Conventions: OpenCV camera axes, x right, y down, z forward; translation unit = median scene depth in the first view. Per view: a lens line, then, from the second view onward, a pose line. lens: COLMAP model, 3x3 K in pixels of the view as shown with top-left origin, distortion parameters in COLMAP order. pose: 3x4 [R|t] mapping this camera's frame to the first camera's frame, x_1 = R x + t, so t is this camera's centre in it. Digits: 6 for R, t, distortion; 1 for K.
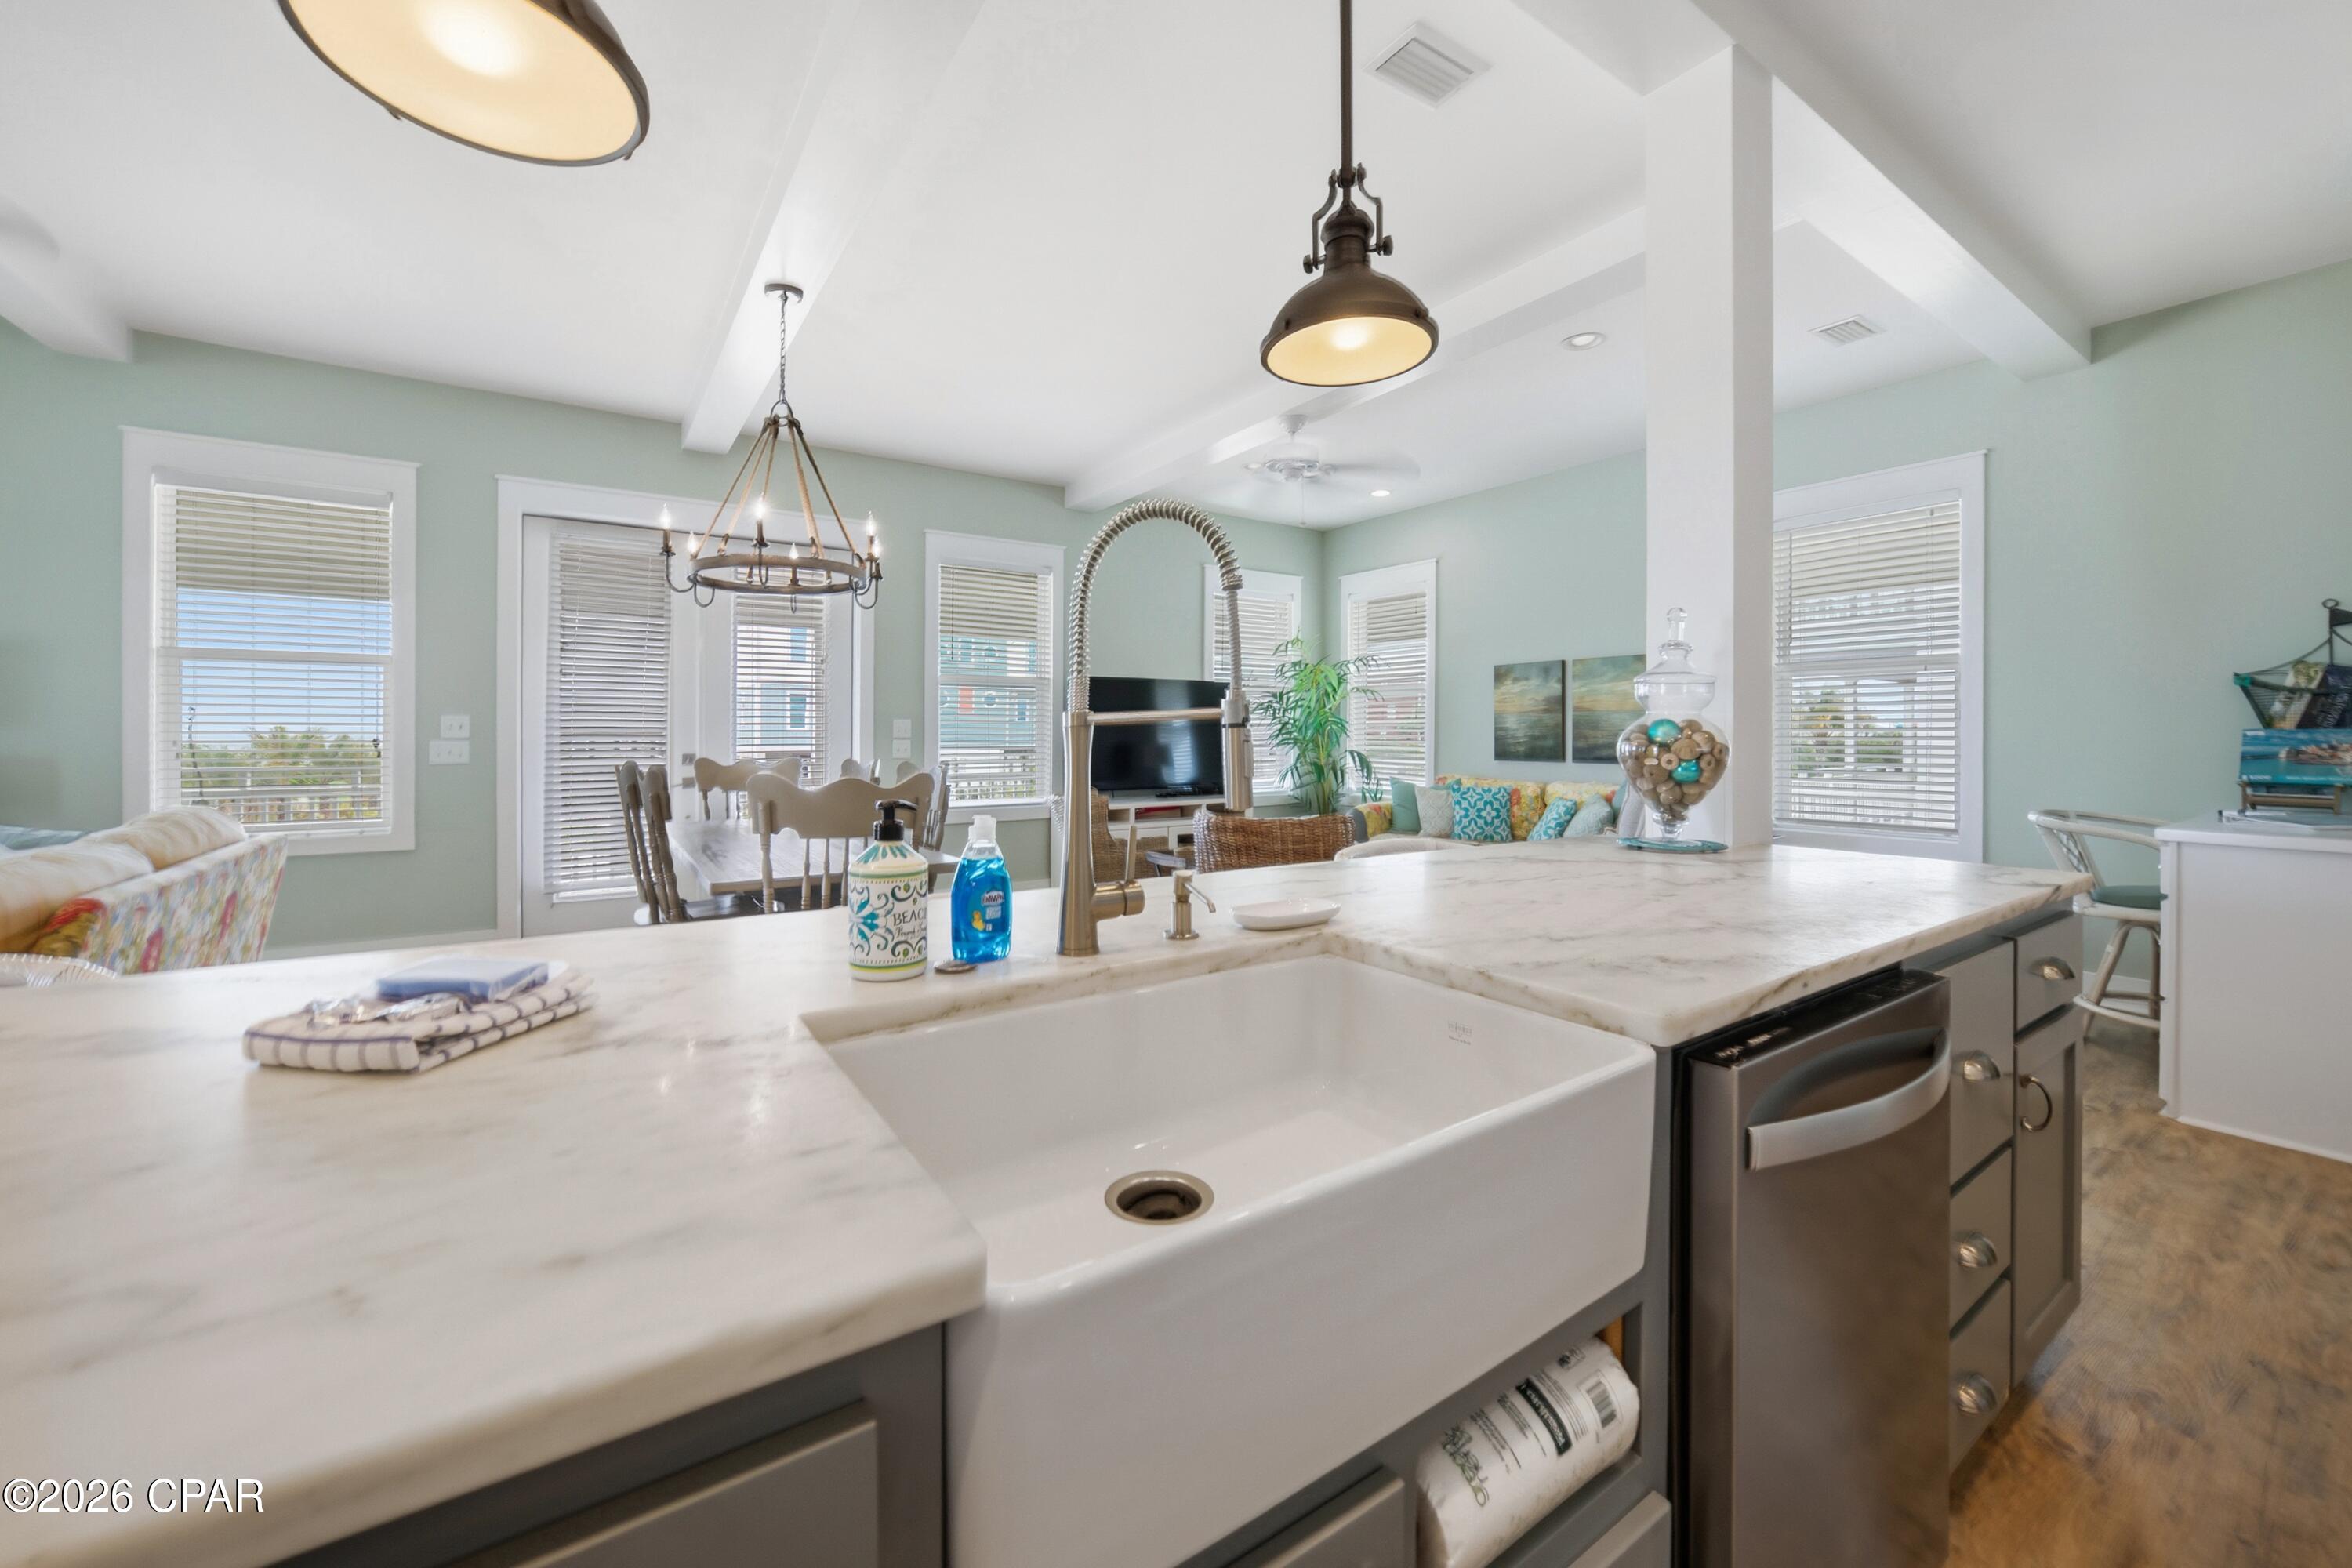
lens RADIAL K [[860.1, 0, 1177.5], [0, 860.1, 773.2], [0, 0, 1]] dist [0.002028, 0.000304]
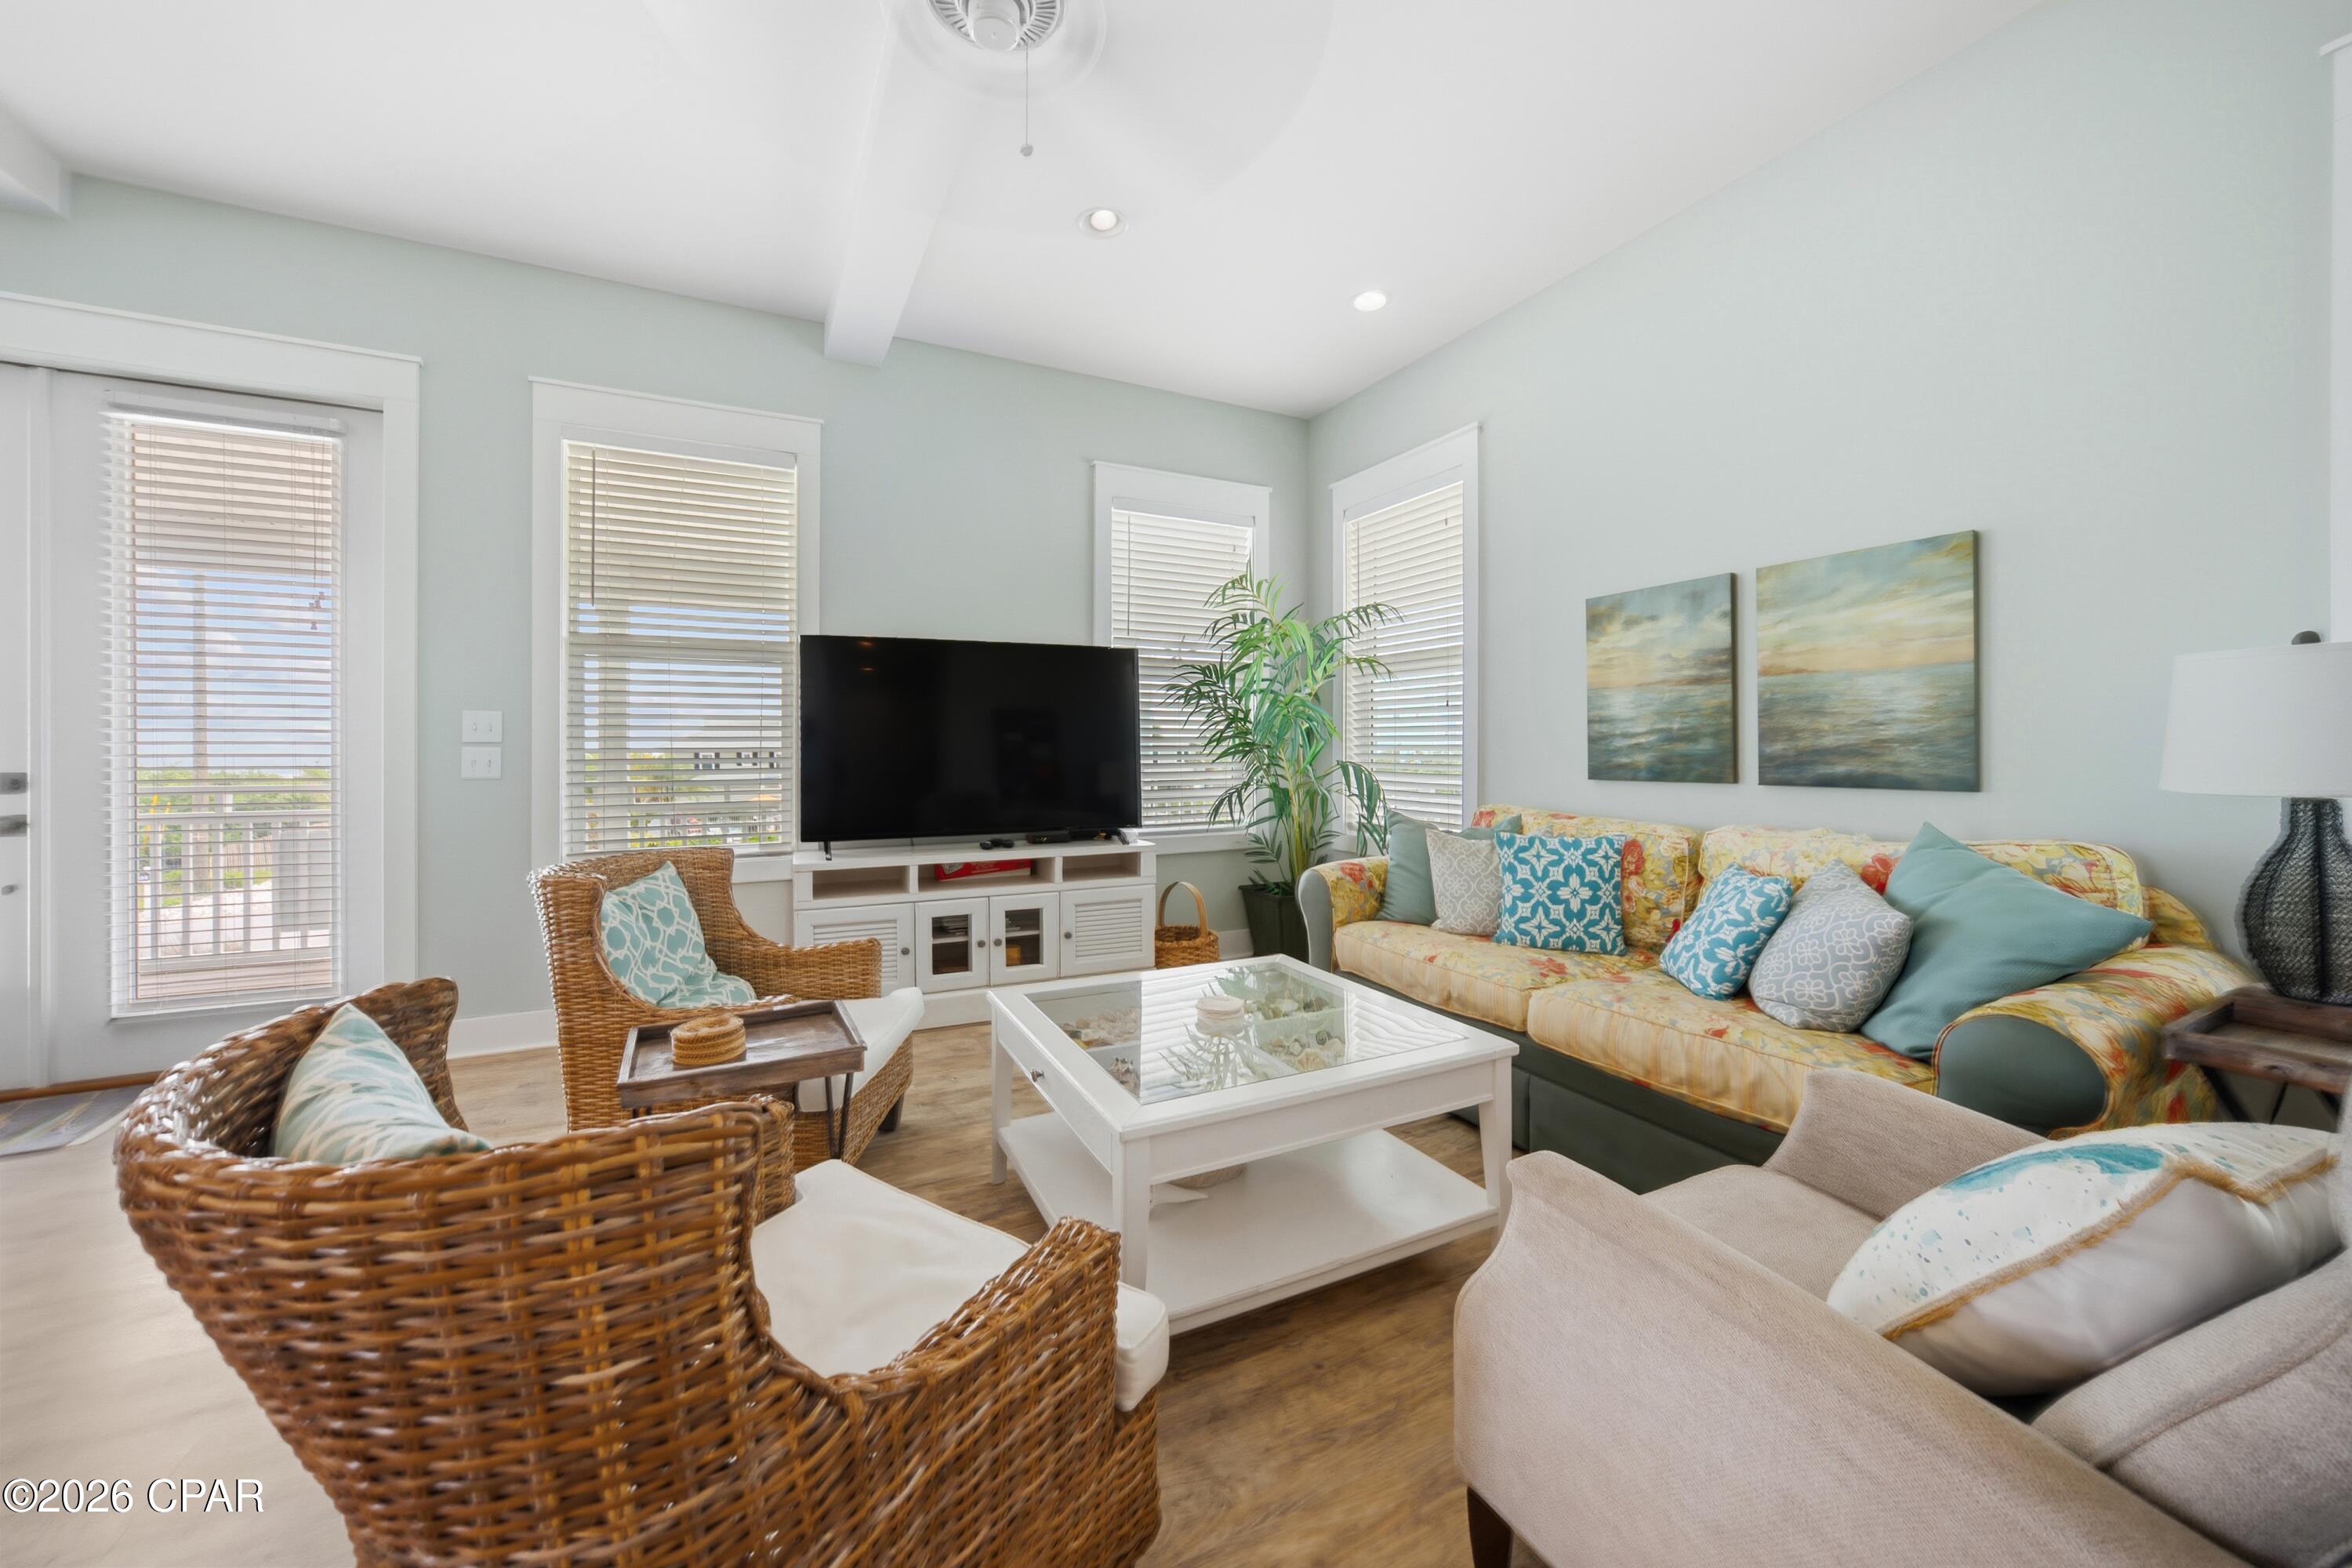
lens RADIAL K [[860.1, 0, 1174.4], [0, 860.1, 764.2], [0, 0, 1]] dist [0.002028, 0.000304]
pose [[0.993881, -0.000549, -0.110456, 0.186454], [-0.002904, 0.999512, -0.031097, -0.008979], [0.110419, 0.031227, 0.993394, 0.479832]]
